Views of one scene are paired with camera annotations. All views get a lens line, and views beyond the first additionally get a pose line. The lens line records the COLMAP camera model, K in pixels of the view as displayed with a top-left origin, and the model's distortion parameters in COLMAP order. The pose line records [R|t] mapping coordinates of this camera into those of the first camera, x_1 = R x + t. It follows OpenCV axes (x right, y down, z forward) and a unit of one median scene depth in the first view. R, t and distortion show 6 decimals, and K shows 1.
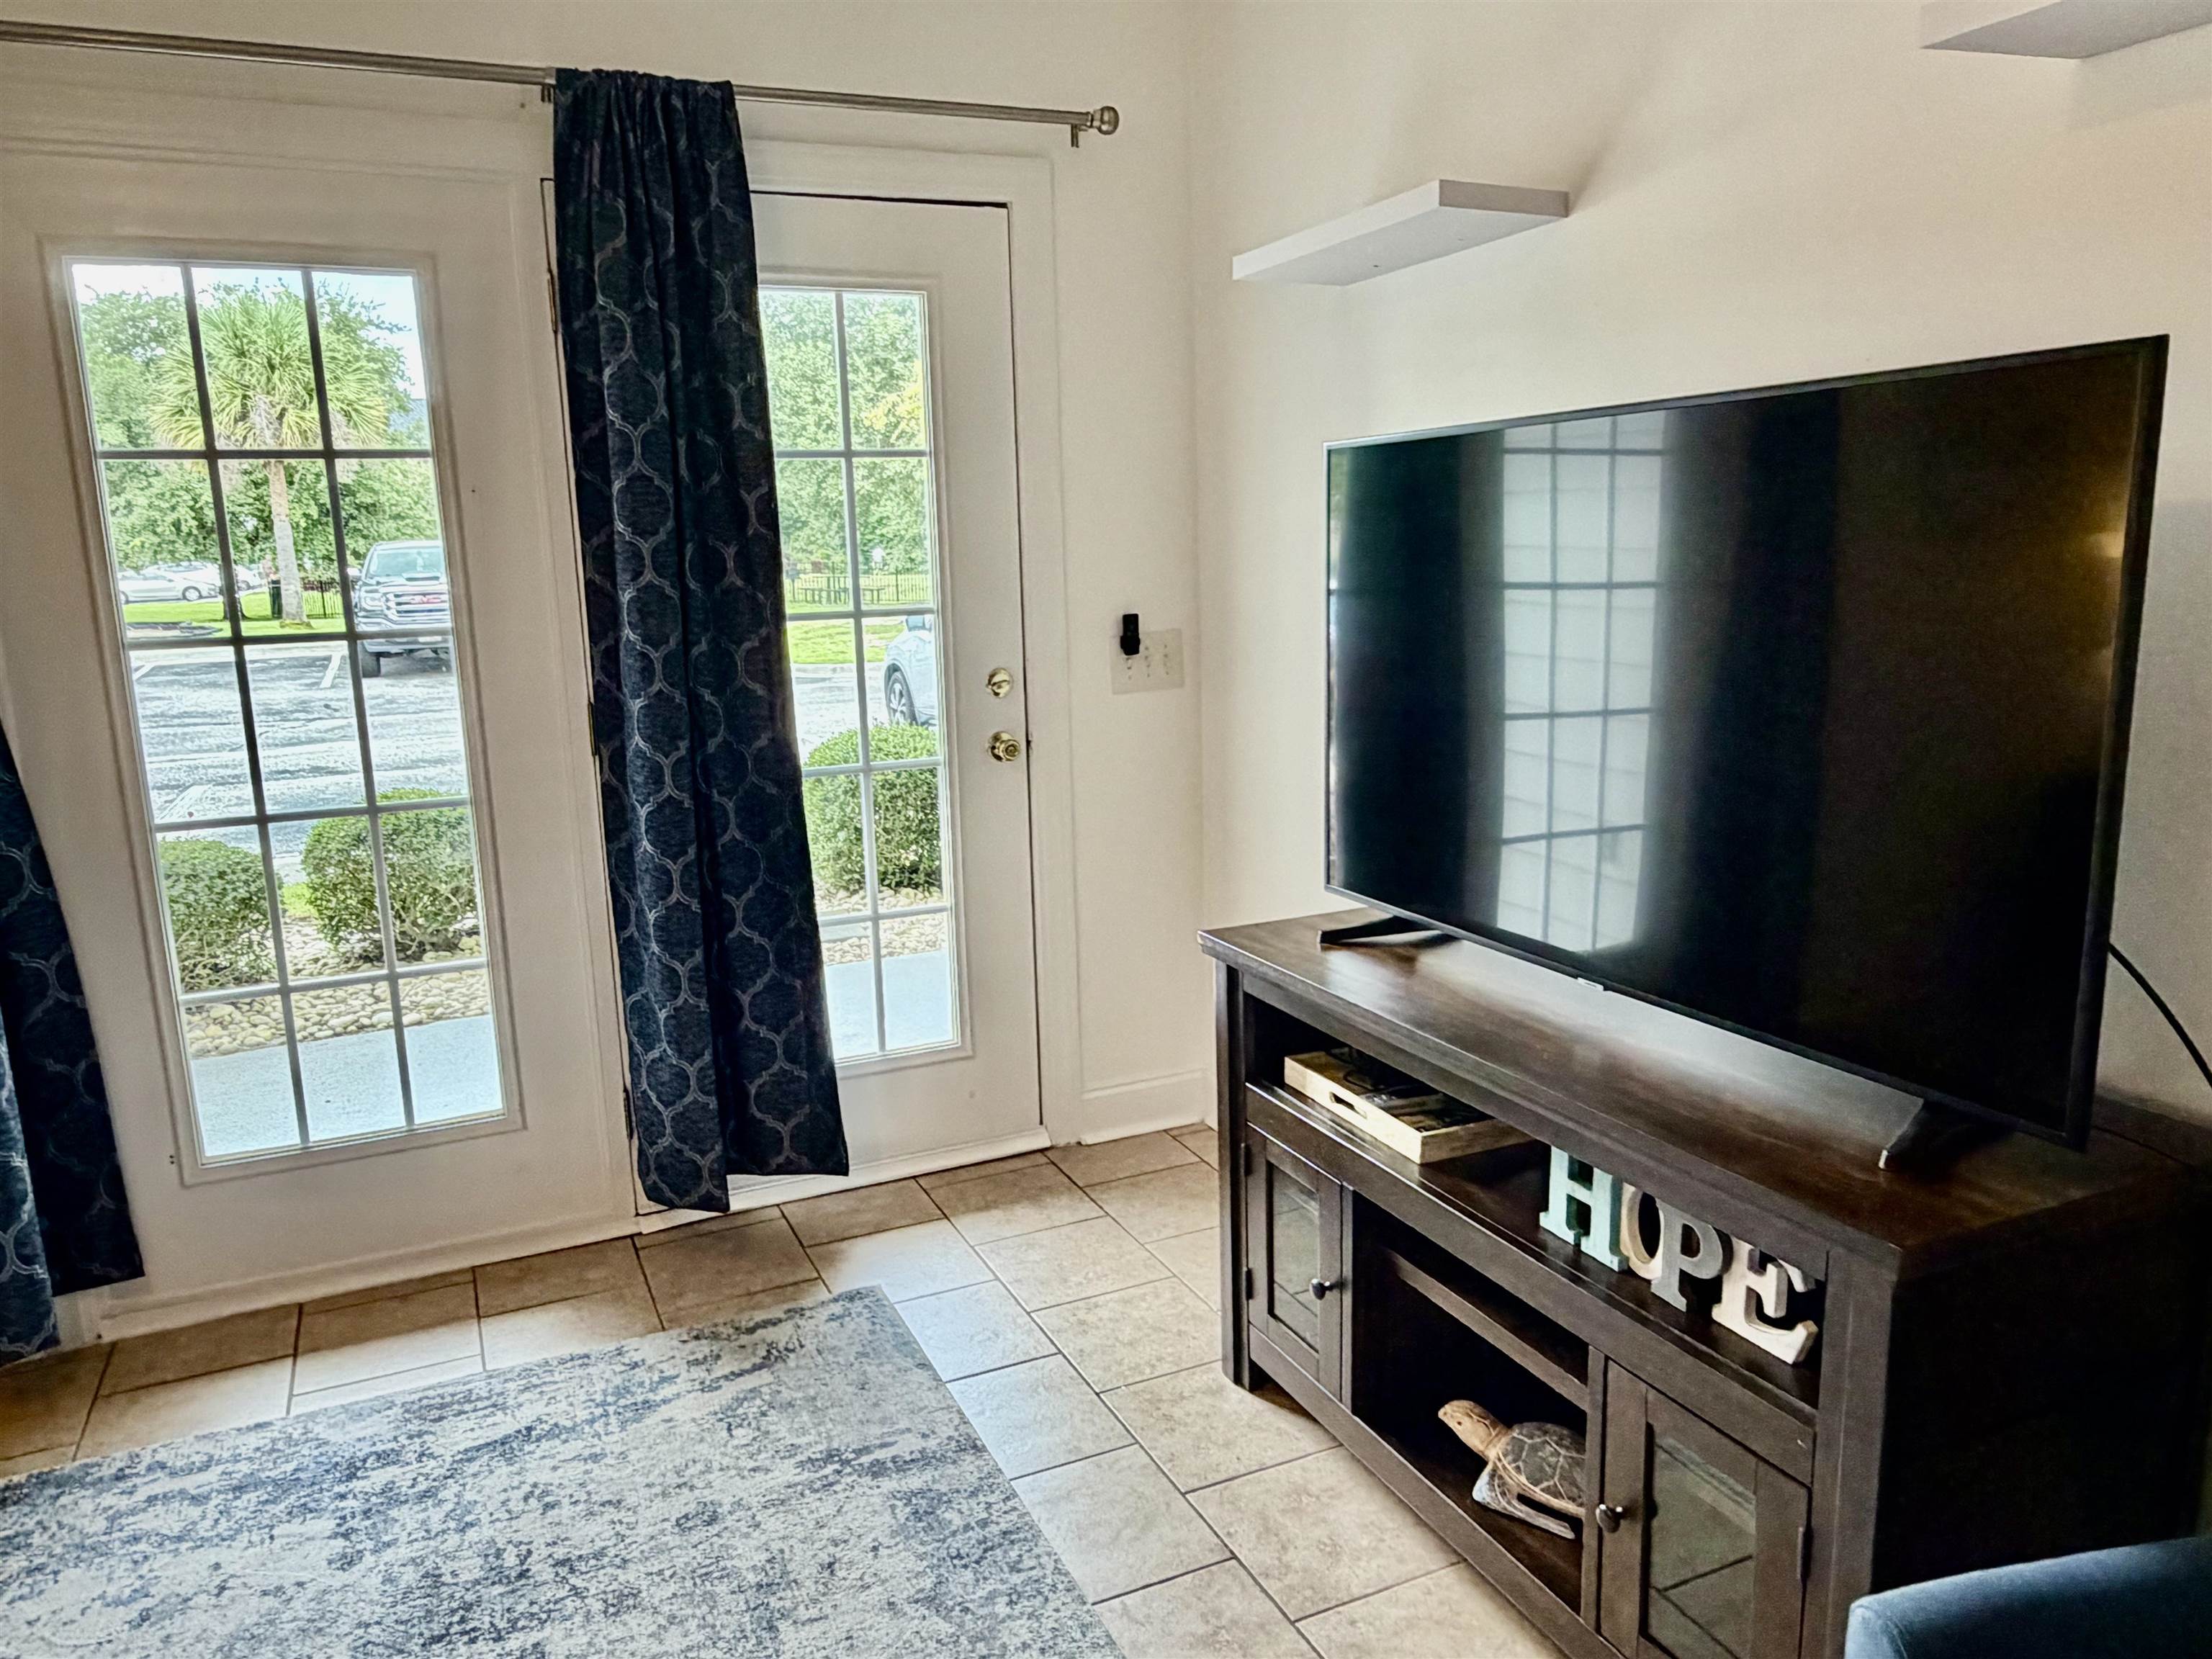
lens RADIAL K [[1565.3, 0, 1092.7], [0, 1565.3, 844.4], [0, 0, 1]] dist [0.035100, -0.026421]
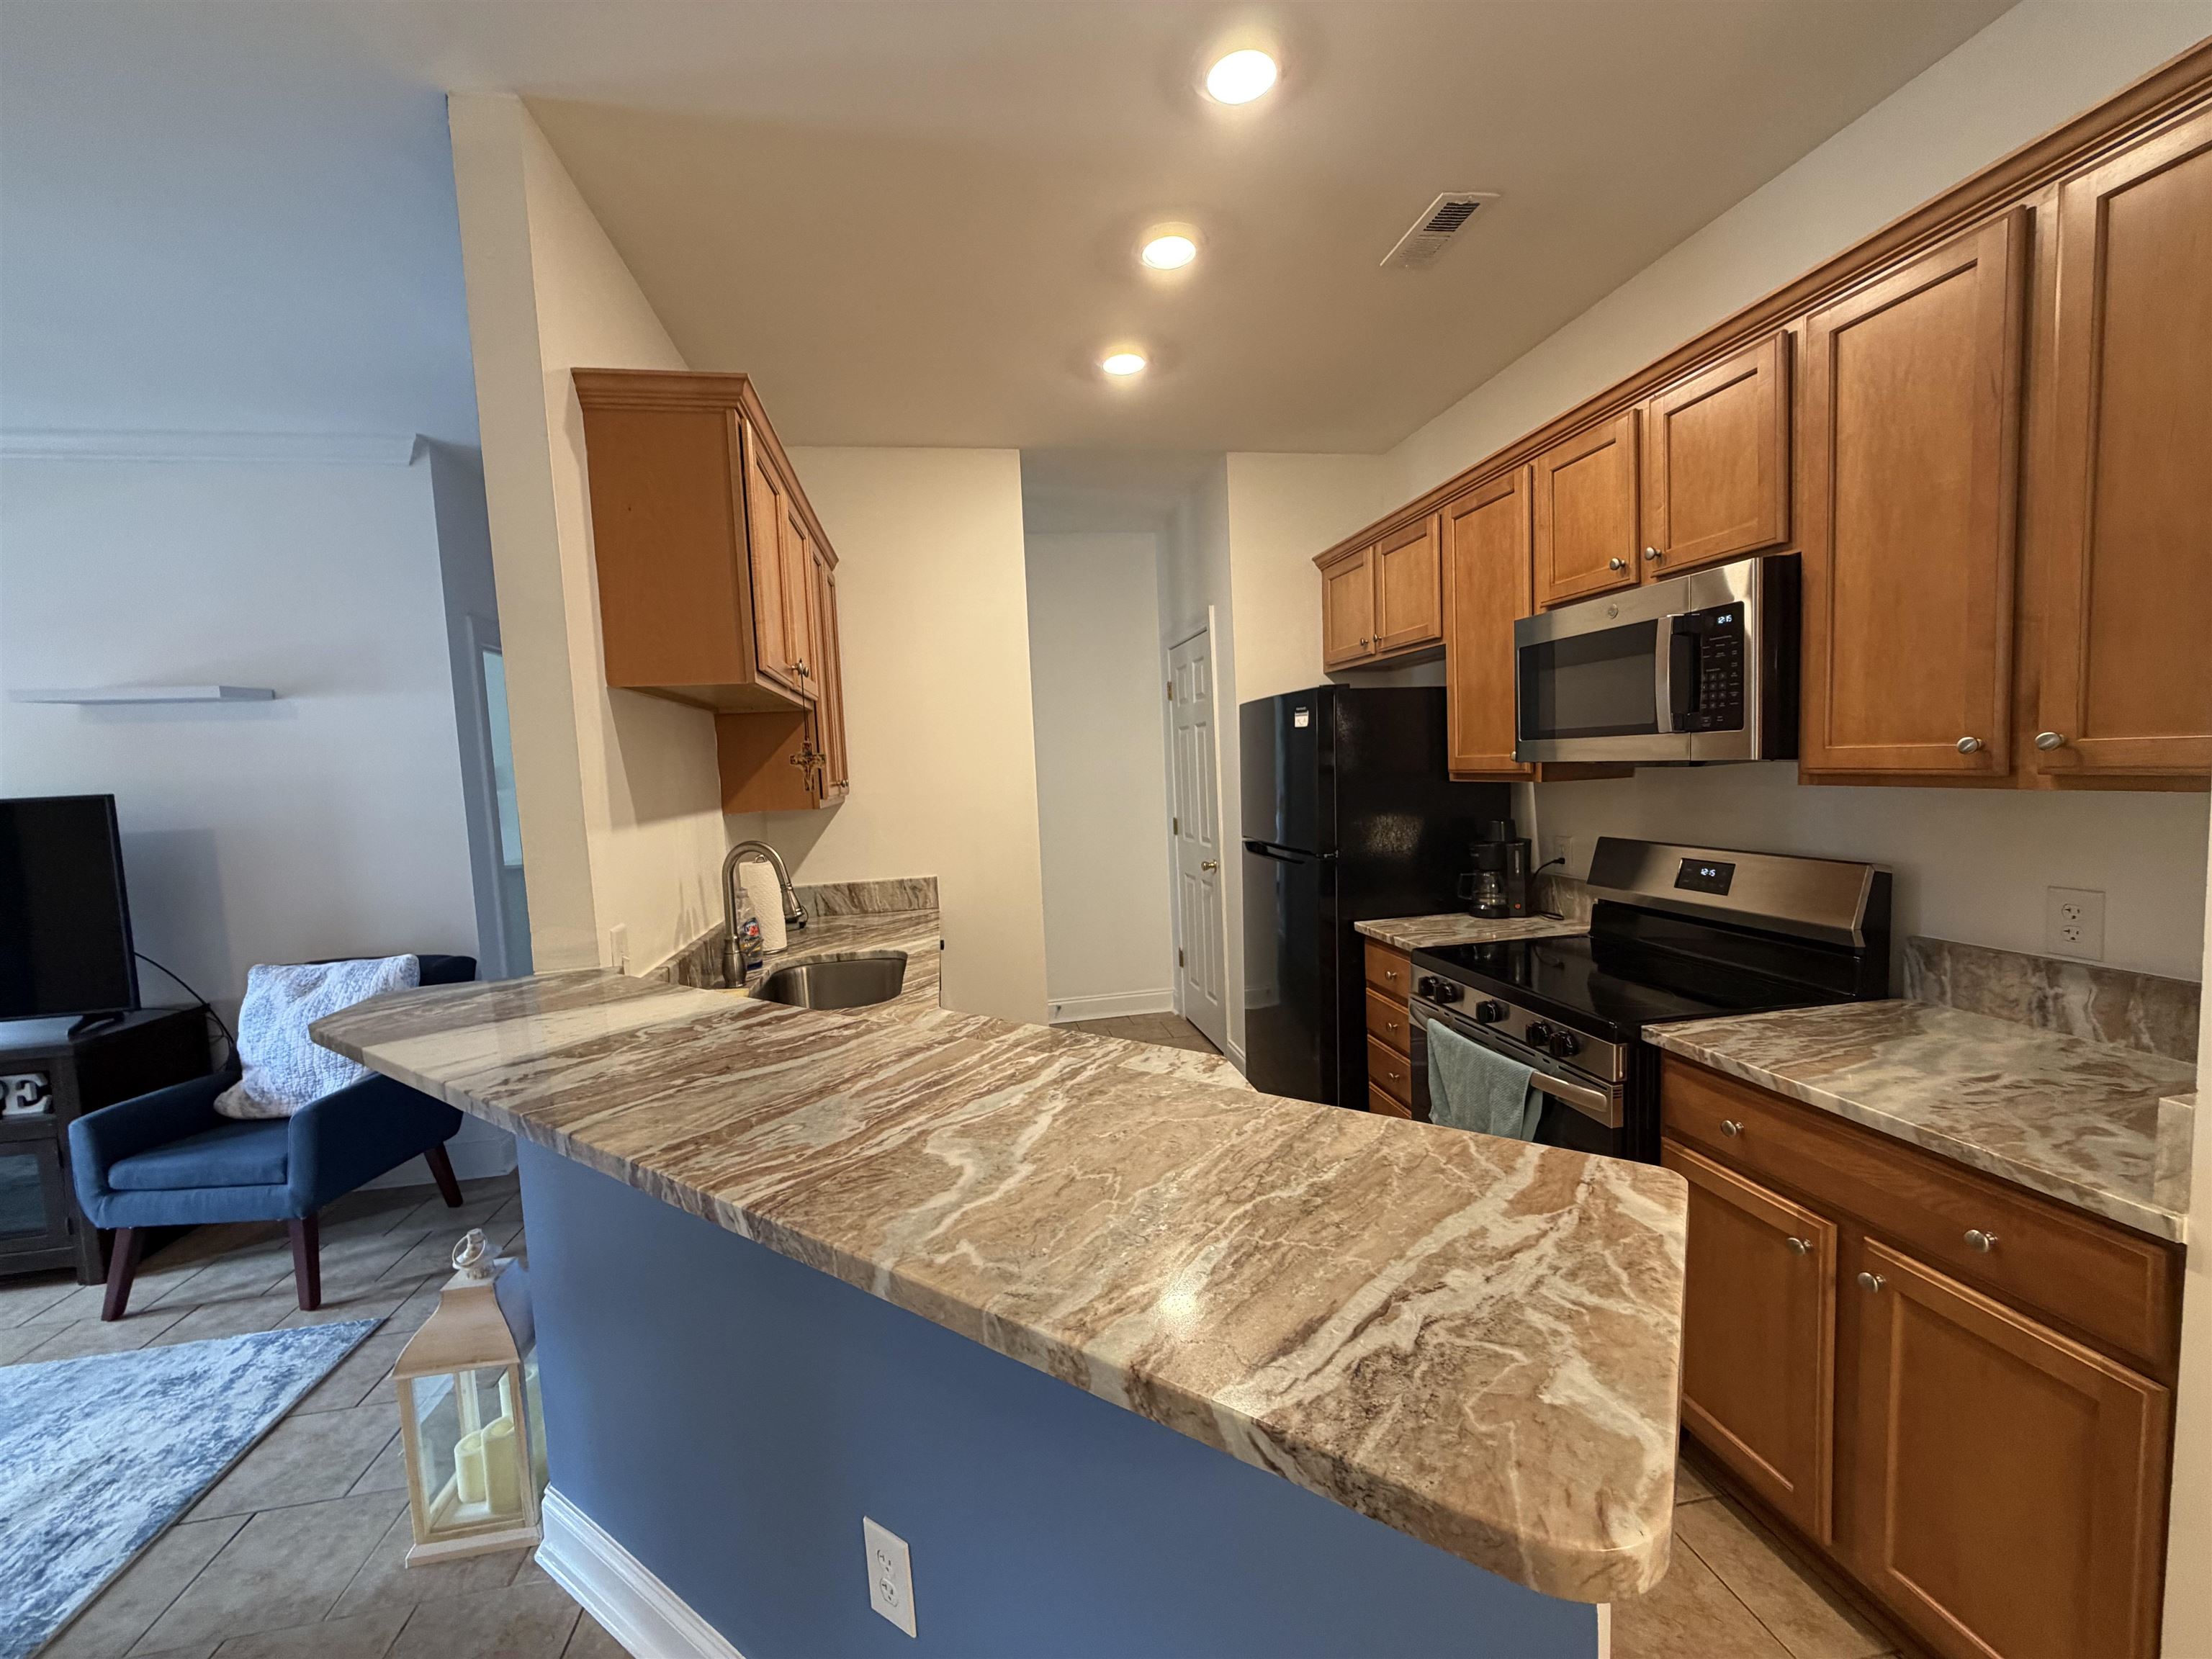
lens RADIAL K [[902.4, 0, 1109.3], [0, 902.4, 841.6], [0, 0, 1]] dist [-0.002479, 0.000241]
pose [[0.232479, -0.047915, 0.971421, -0.576341], [0.224828, 0.974381, -0.005745, 0.224718], [-0.946259, 0.219739, 0.237295, -1.149811]]
